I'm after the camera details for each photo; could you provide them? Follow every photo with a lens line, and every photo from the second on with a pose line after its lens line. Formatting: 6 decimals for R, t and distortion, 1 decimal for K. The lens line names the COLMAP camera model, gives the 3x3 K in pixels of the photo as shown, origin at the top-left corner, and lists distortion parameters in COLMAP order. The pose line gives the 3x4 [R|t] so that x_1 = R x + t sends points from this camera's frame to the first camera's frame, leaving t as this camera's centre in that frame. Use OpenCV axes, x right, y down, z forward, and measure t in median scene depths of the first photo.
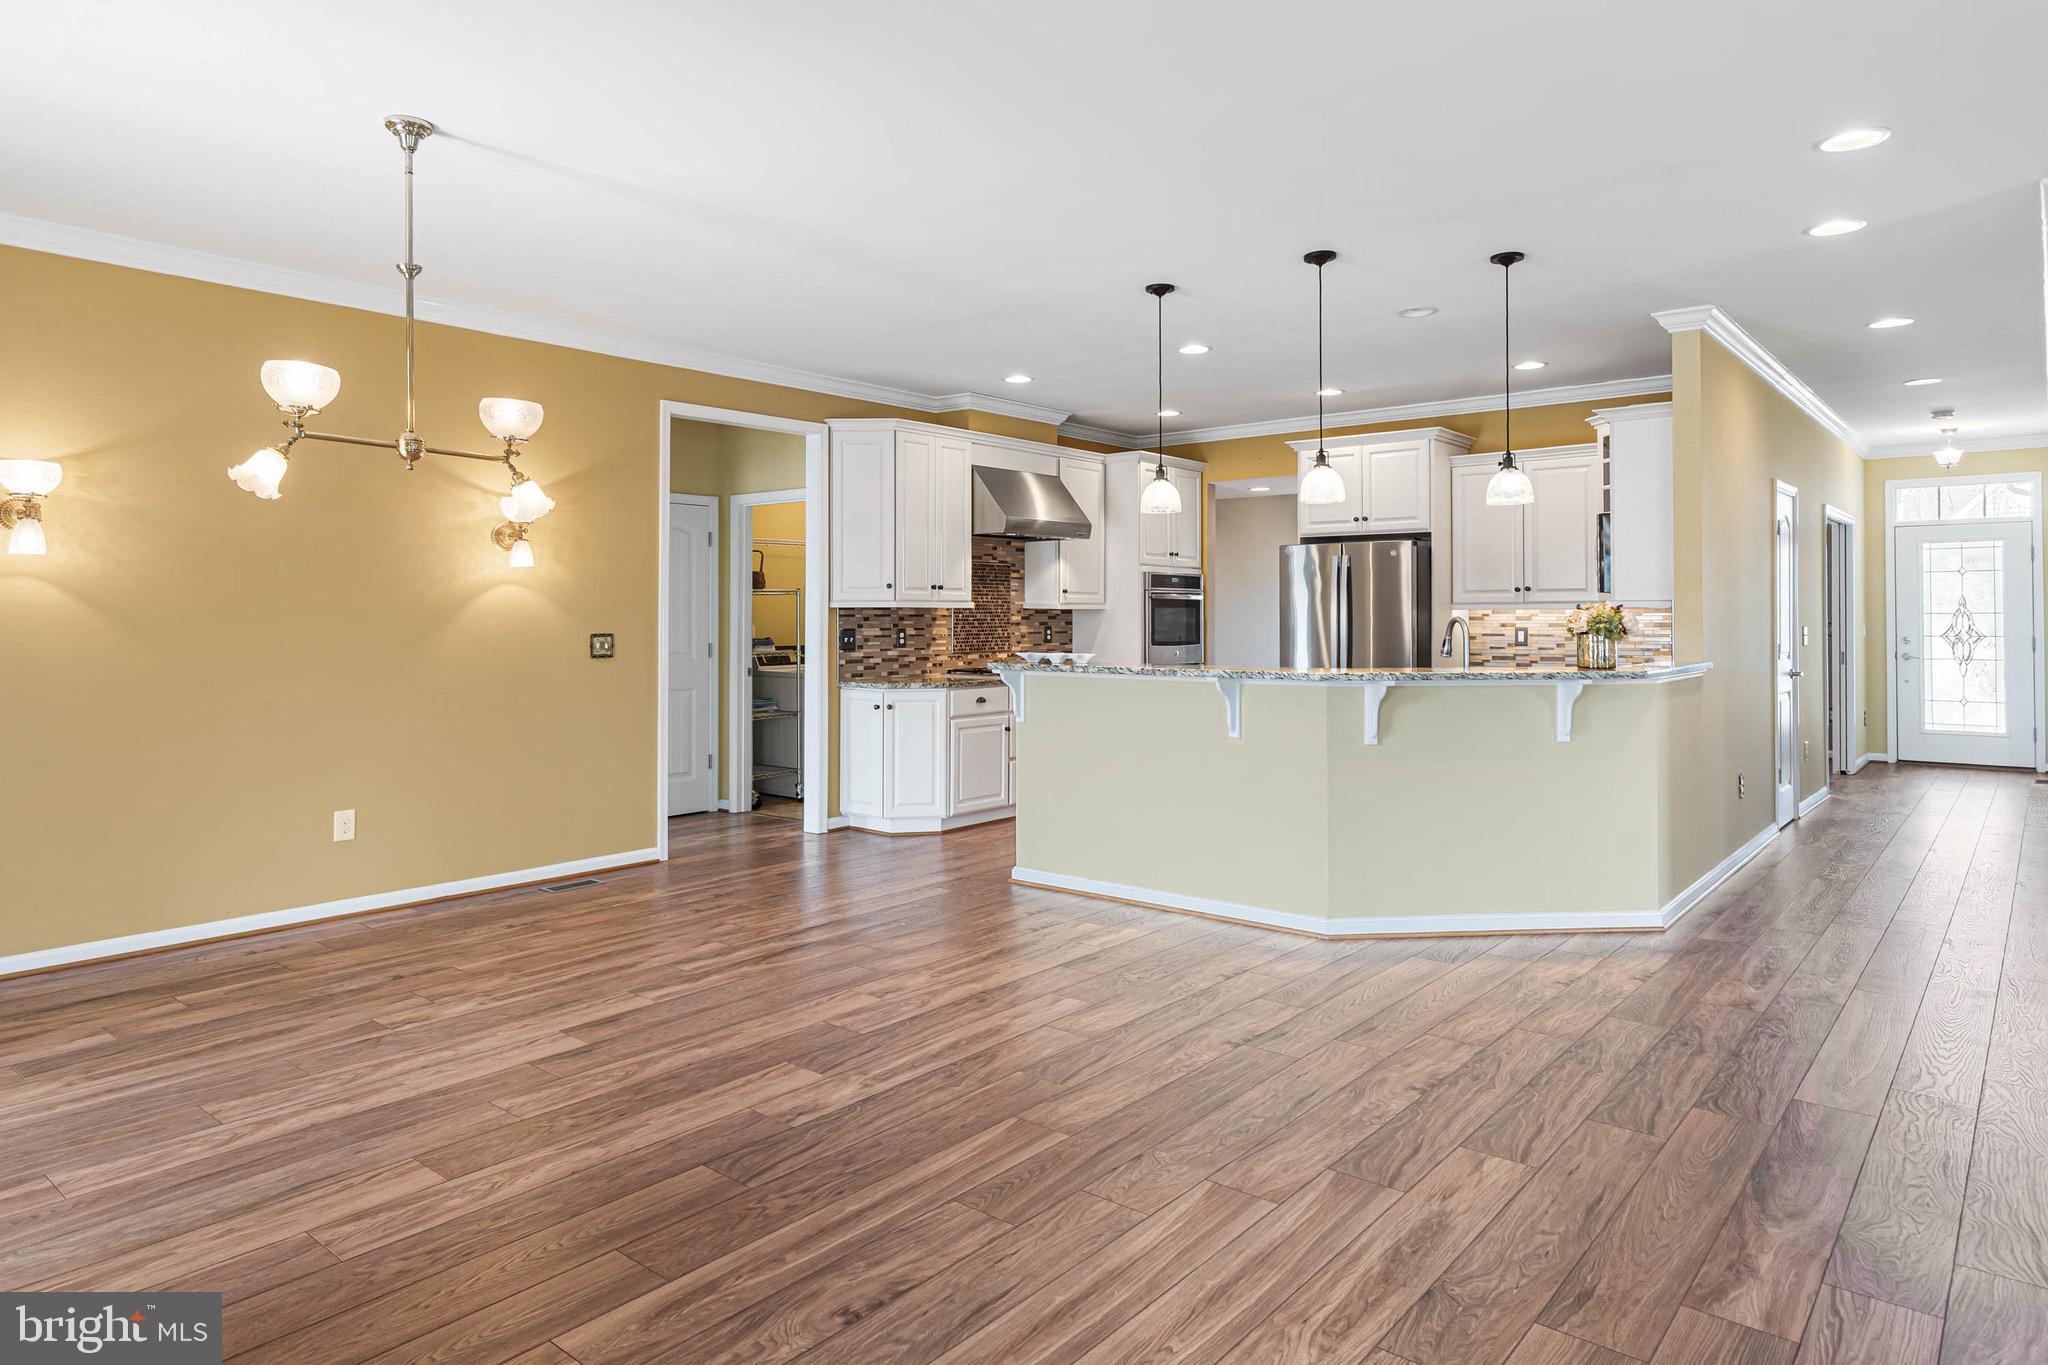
lens RADIAL K [[1212.5, 0, 1027.9], [0, 1212.5, 595.4], [0, 0, 1]] dist [0.014331, -0.004464]
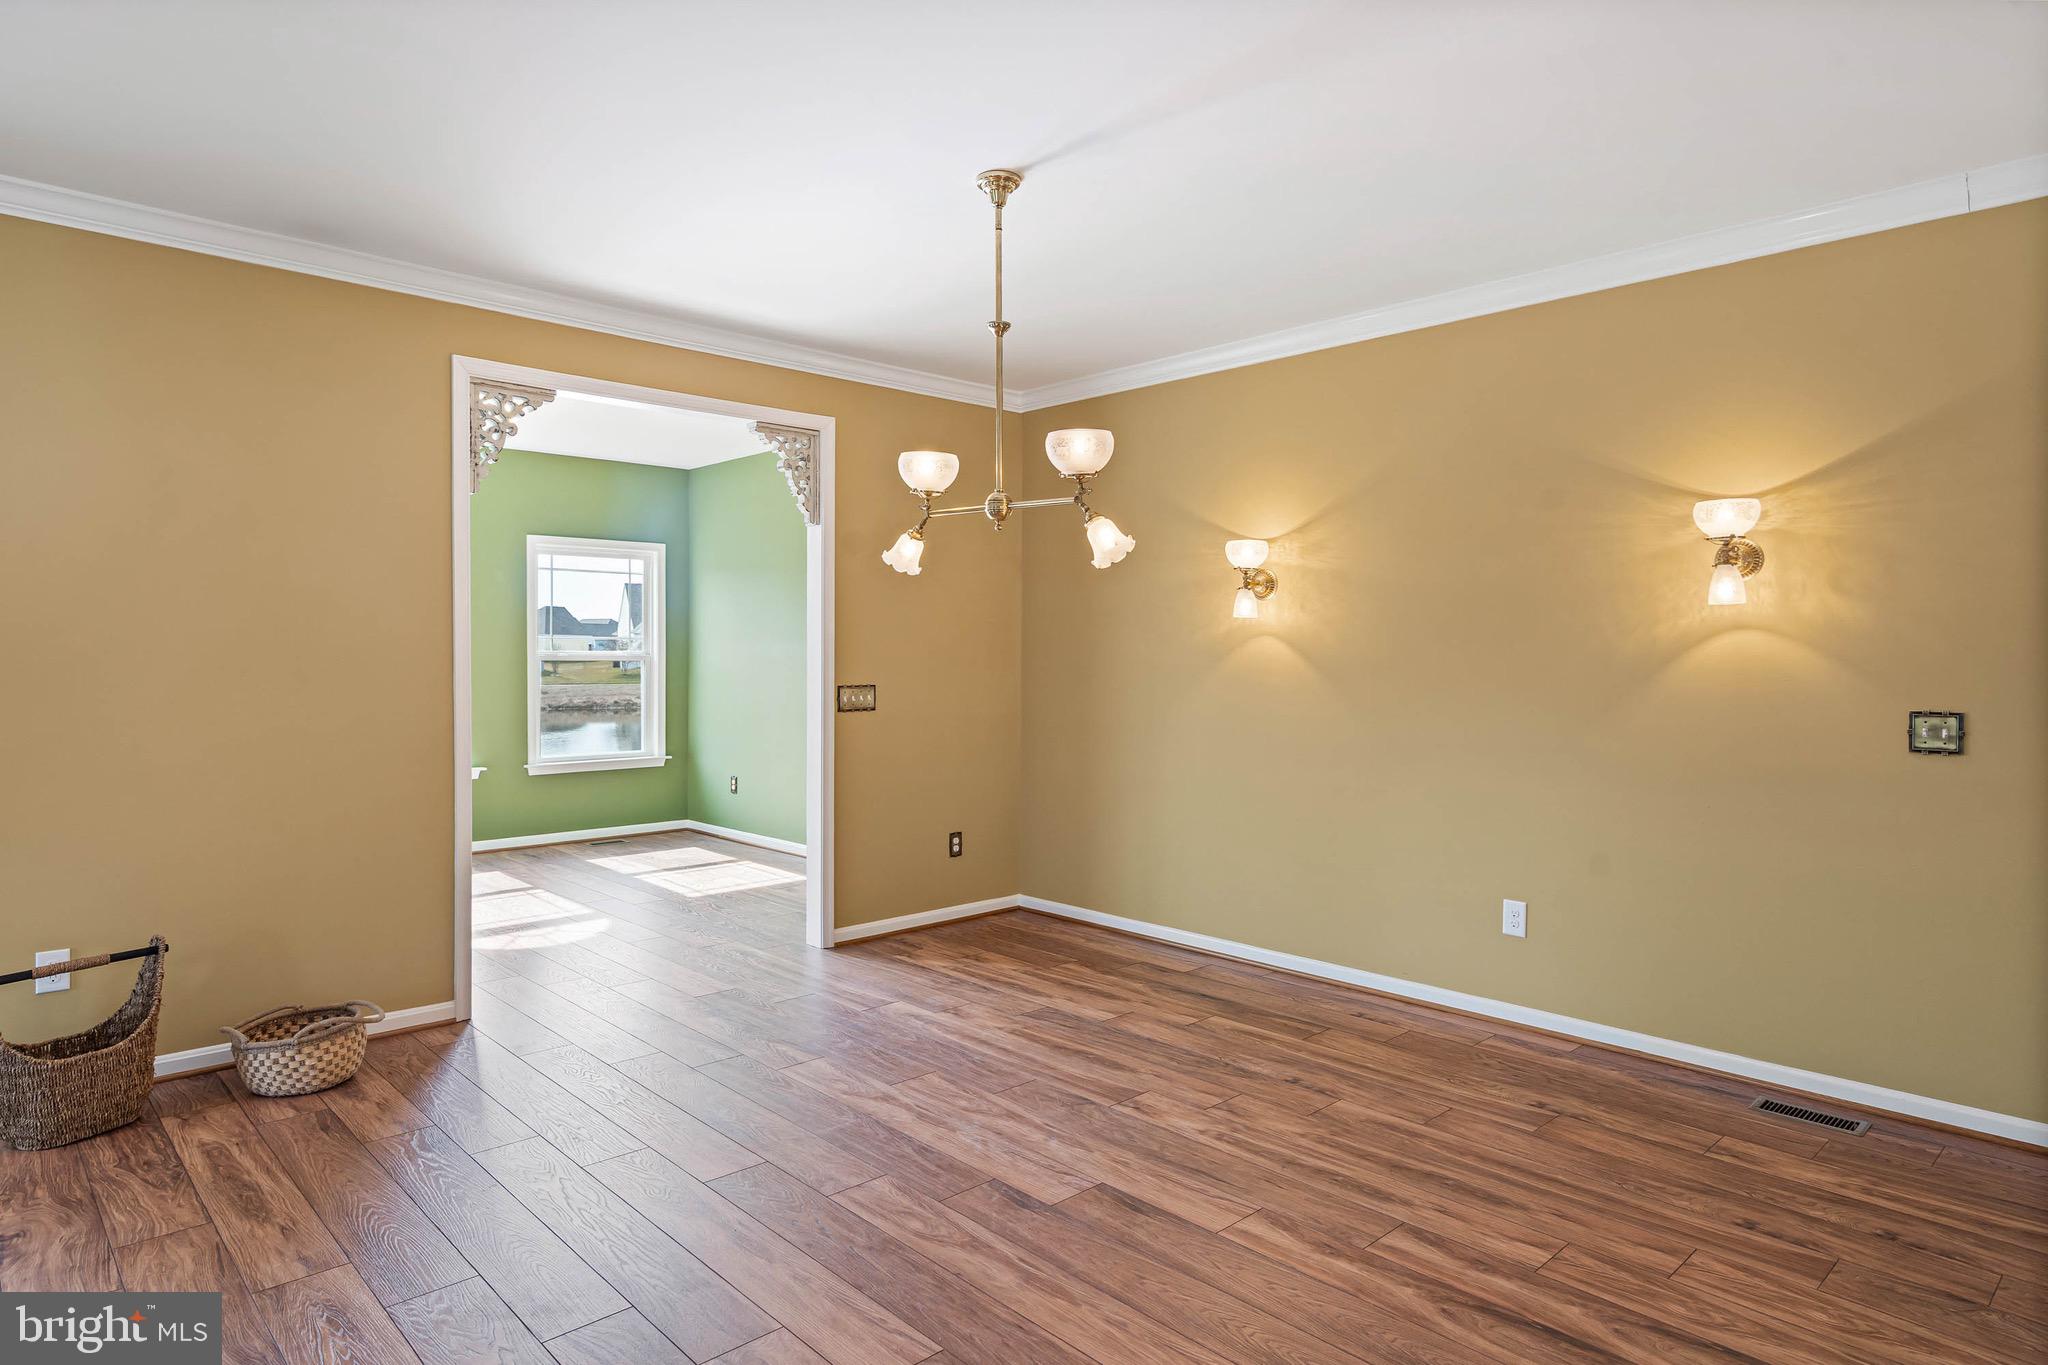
lens RADIAL K [[1171.3, 0, 1021.9], [0, 1171.3, 665.7], [0, 0, 1]] dist [0.001048, -0.001384]
pose [[-0.116711, 0.013213, -0.993078, 0.239041], [0.012300, 0.999854, 0.011857, -0.002020], [0.993090, -0.010831, -0.116857, 0.612599]]
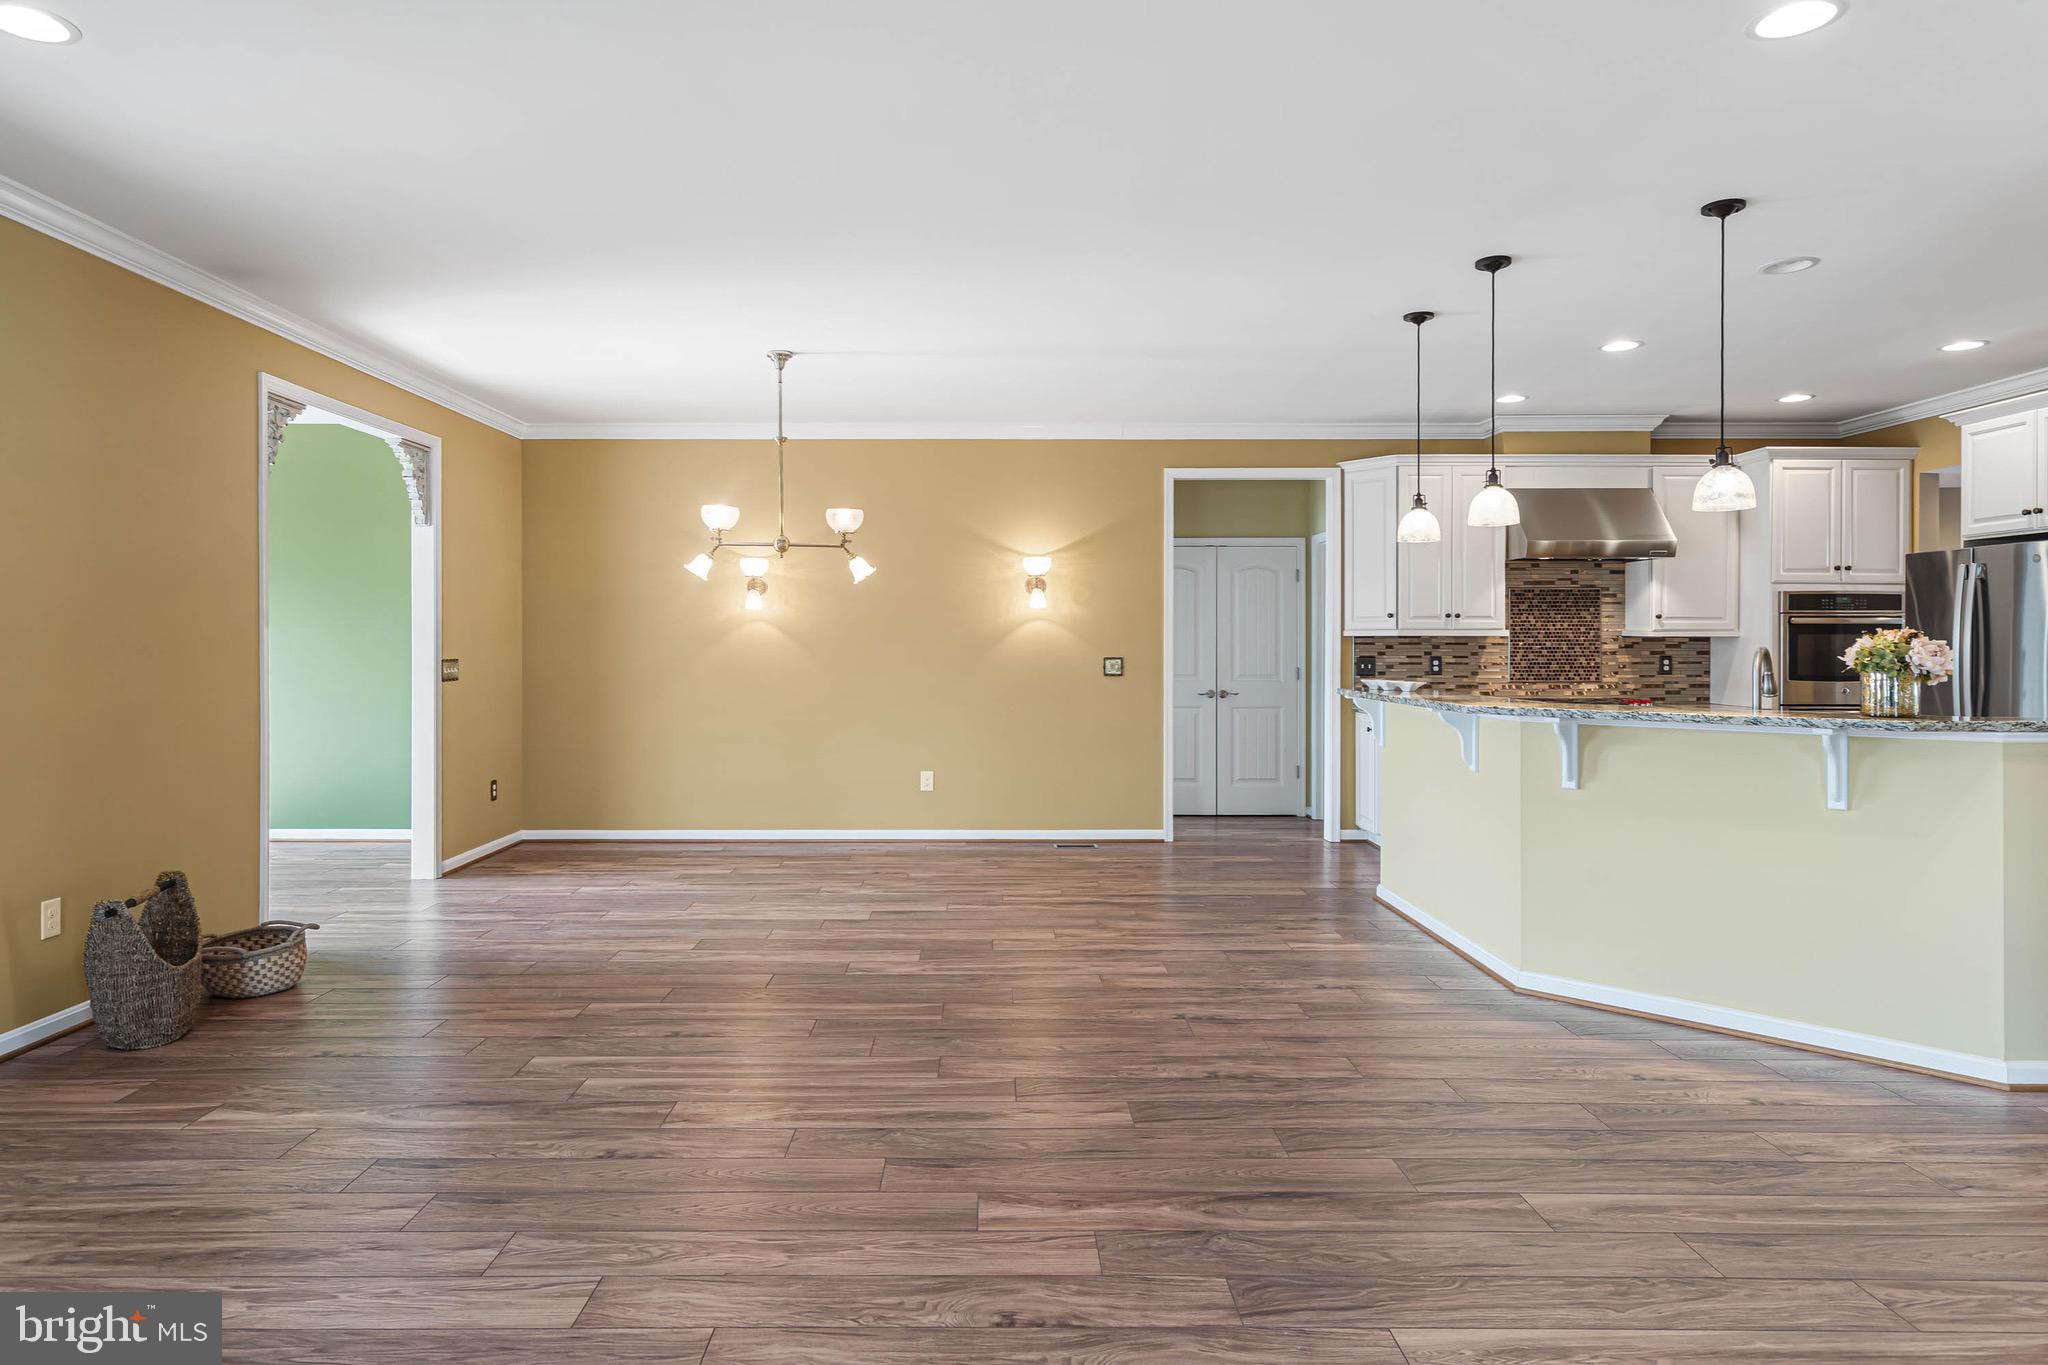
lens RADIAL K [[1212.5, 0, 1002.2], [0, 1212.5, 637.5], [0, 0, 1]] dist [0.014331, -0.004464]
pose [[0.647074, -0.001895, -0.762425, 0.533342], [0.011901, 0.999900, 0.007616, -0.000736], [0.762334, -0.014002, 0.647032, 0.075185]]
